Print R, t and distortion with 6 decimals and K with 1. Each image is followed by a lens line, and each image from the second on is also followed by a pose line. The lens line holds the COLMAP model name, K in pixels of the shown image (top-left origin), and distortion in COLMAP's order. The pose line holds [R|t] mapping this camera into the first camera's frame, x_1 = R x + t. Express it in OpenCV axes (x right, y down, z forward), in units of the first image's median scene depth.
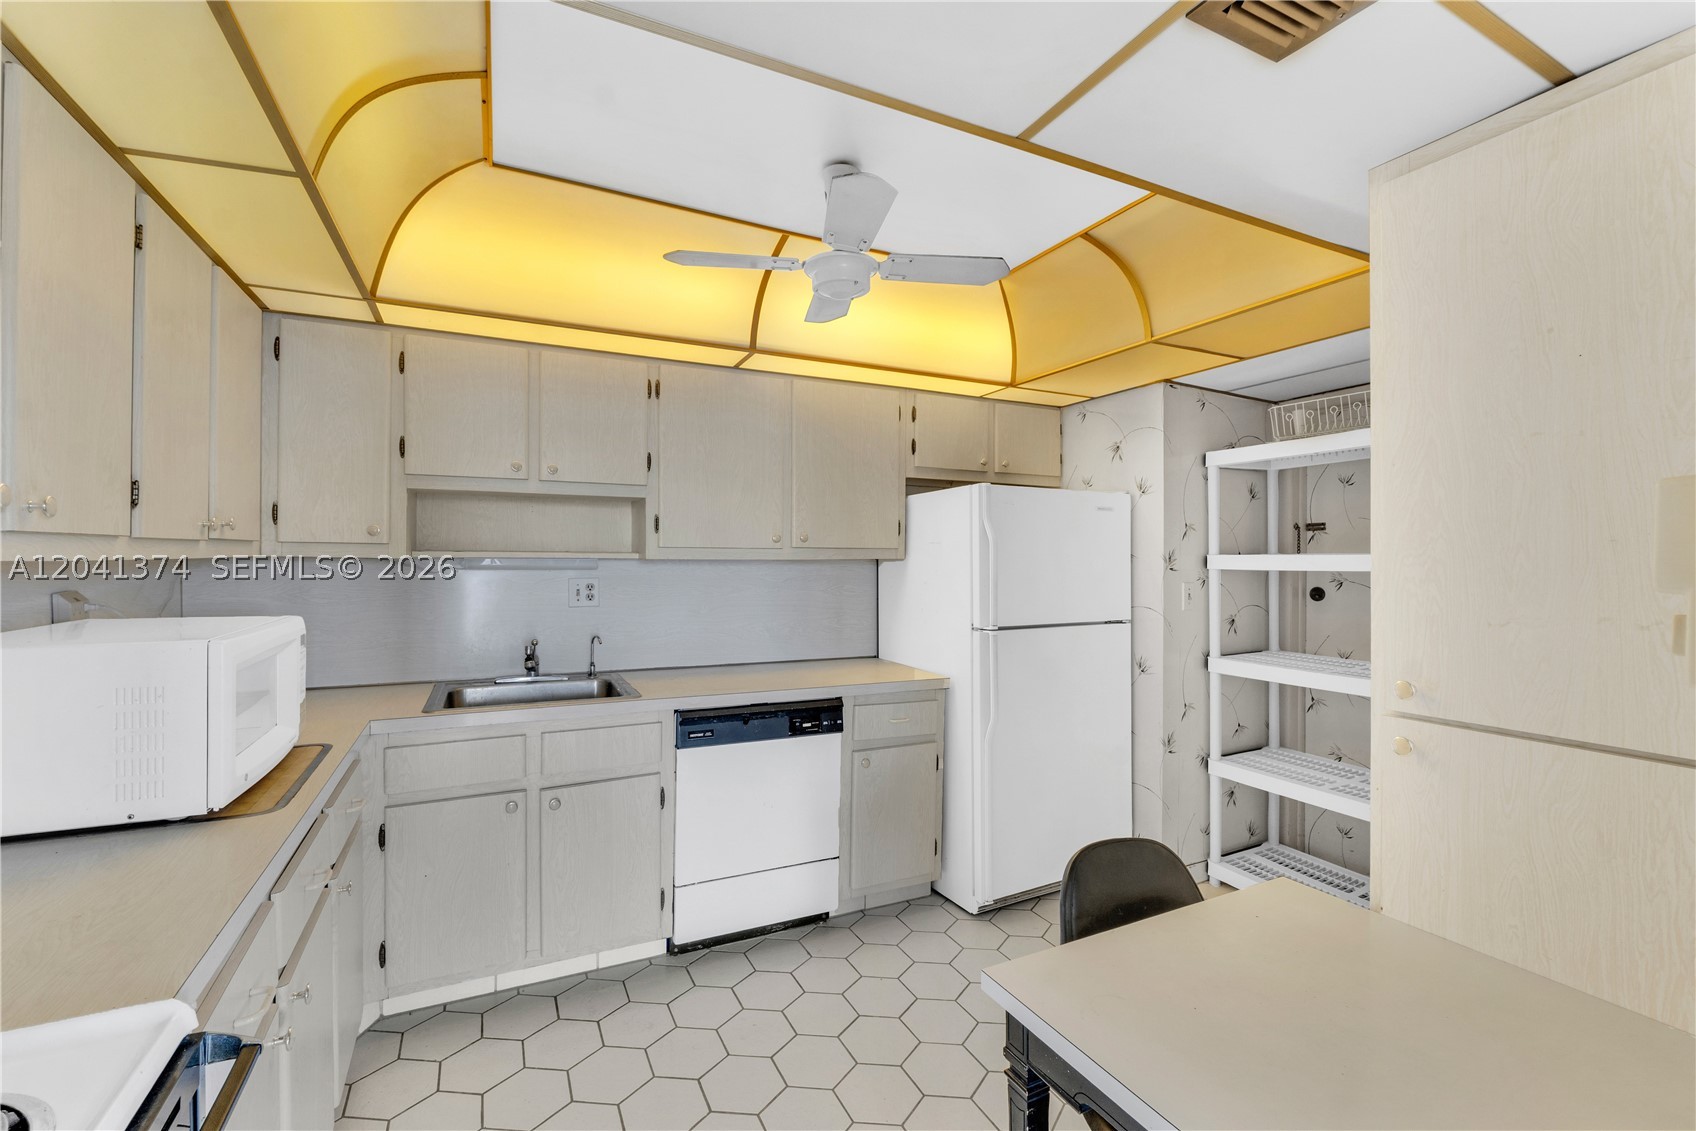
lens RADIAL K [[719.4, 0, 835.3], [0, 719.4, 560.1], [0, 0, 1]] dist [-0.003522, -0.001162]
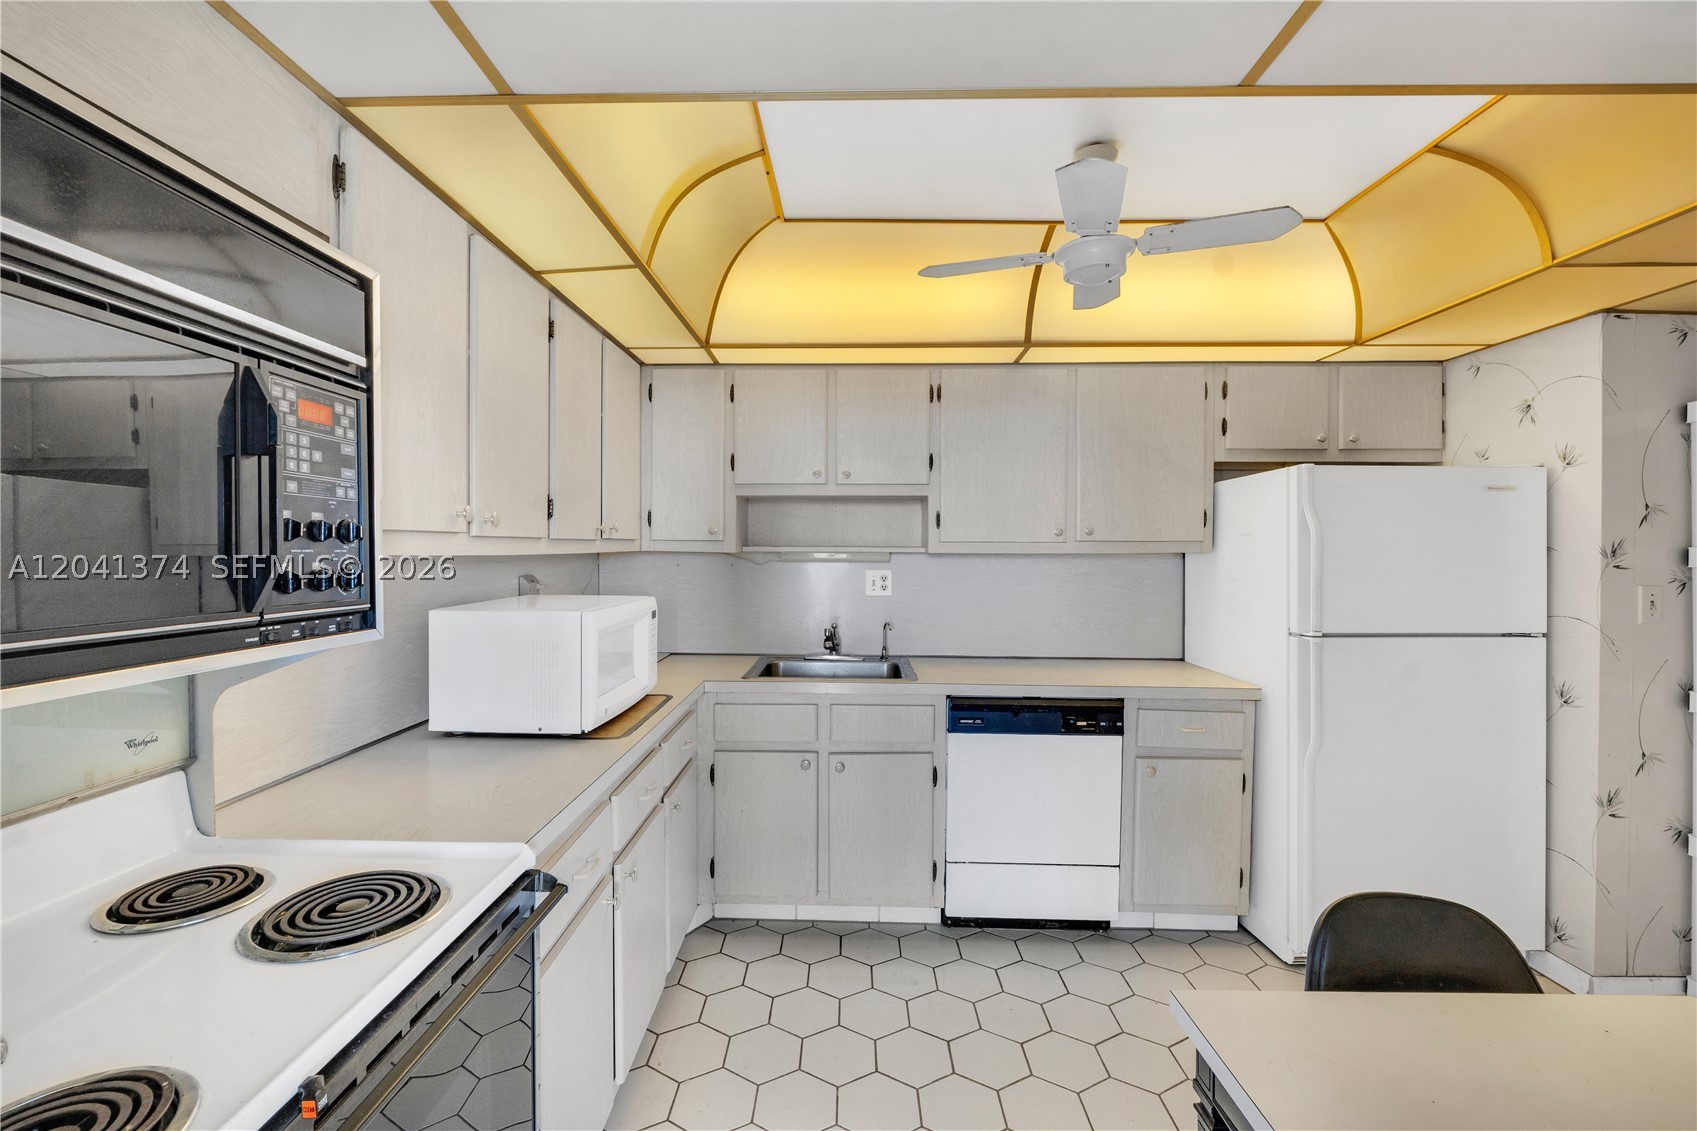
lens RADIAL K [[720.4, 0, 838.4], [0, 720.4, 558.7], [0, 0, 1]] dist [-0.000196, -0.000420]
pose [[0.890303, 0.003844, -0.455352, 0.116077], [-0.000353, 0.999970, 0.007753, -0.001514], [0.455368, -0.006742, 0.890278, -0.017368]]
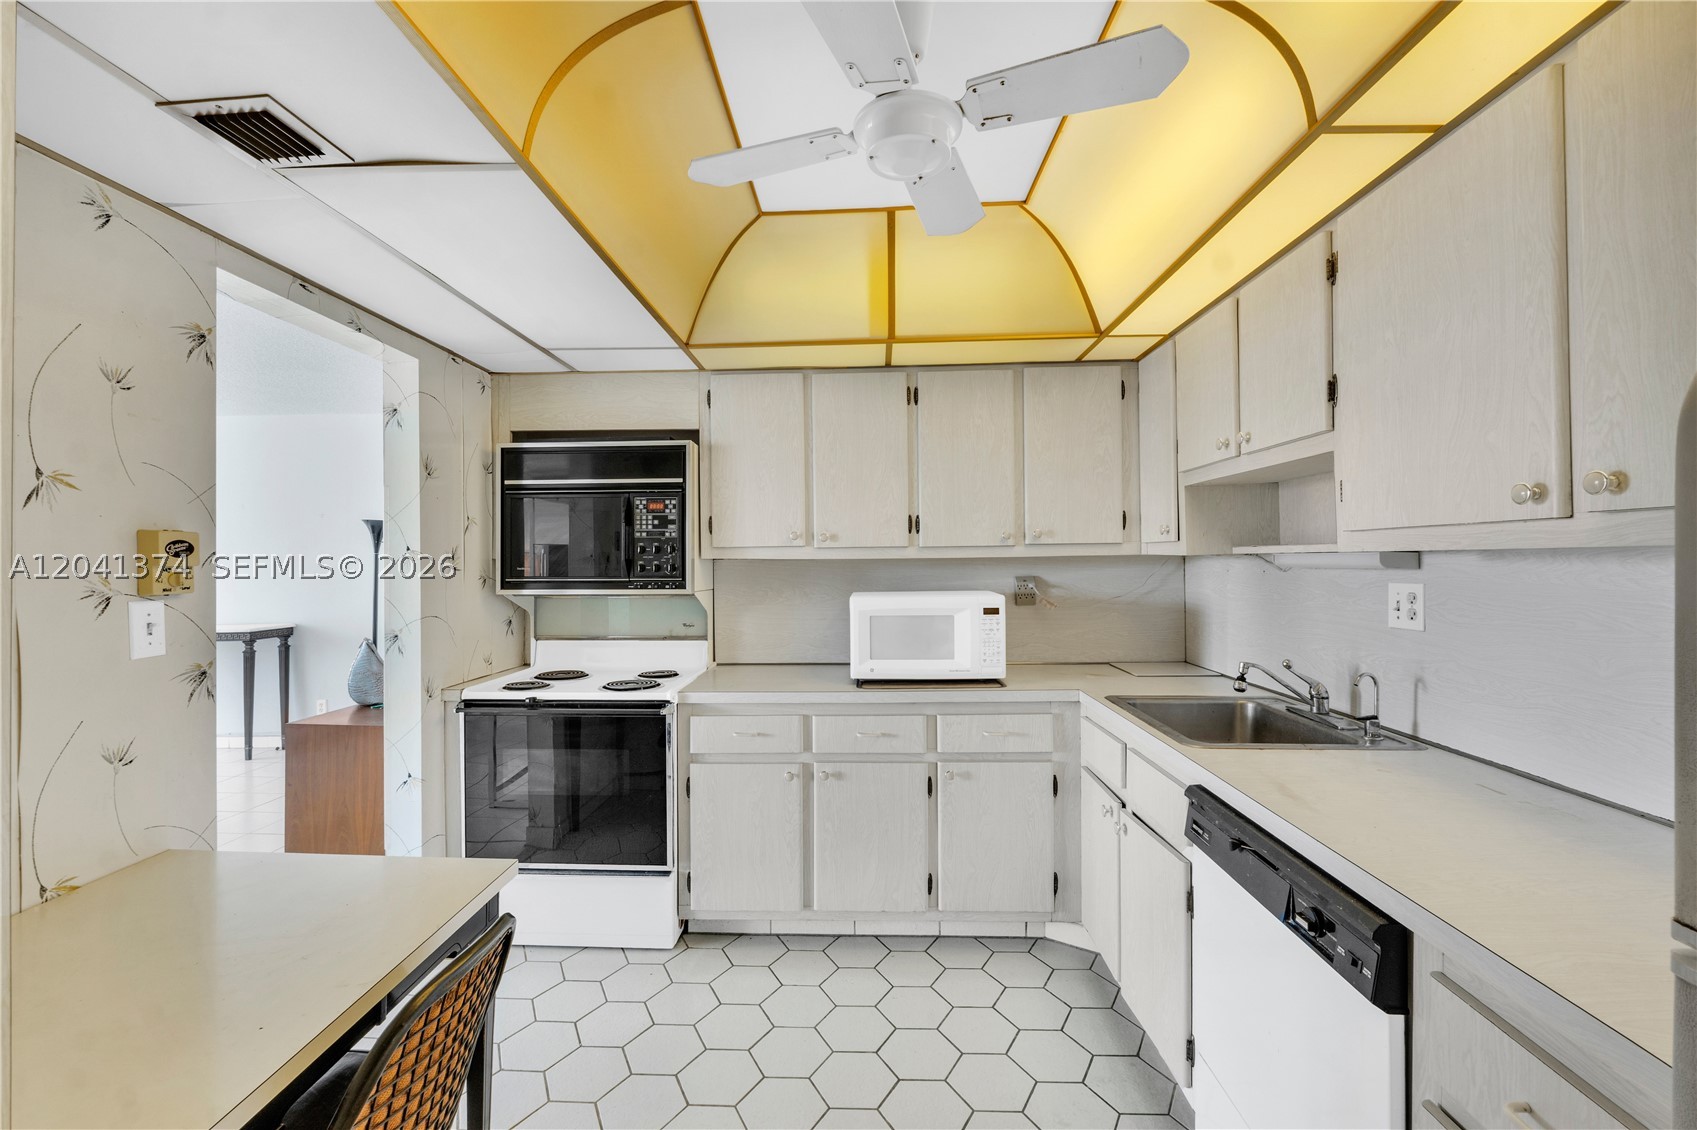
lens RADIAL K [[720.4, 0, 838.4], [0, 720.4, 558.2], [0, 0, 1]] dist [-0.000196, -0.000420]
pose [[-0.480407, -0.004719, -0.877033, 0.507438], [0.002479, 0.999974, -0.006738, 0.007008], [0.877042, -0.005412, -0.480383, 1.012275]]
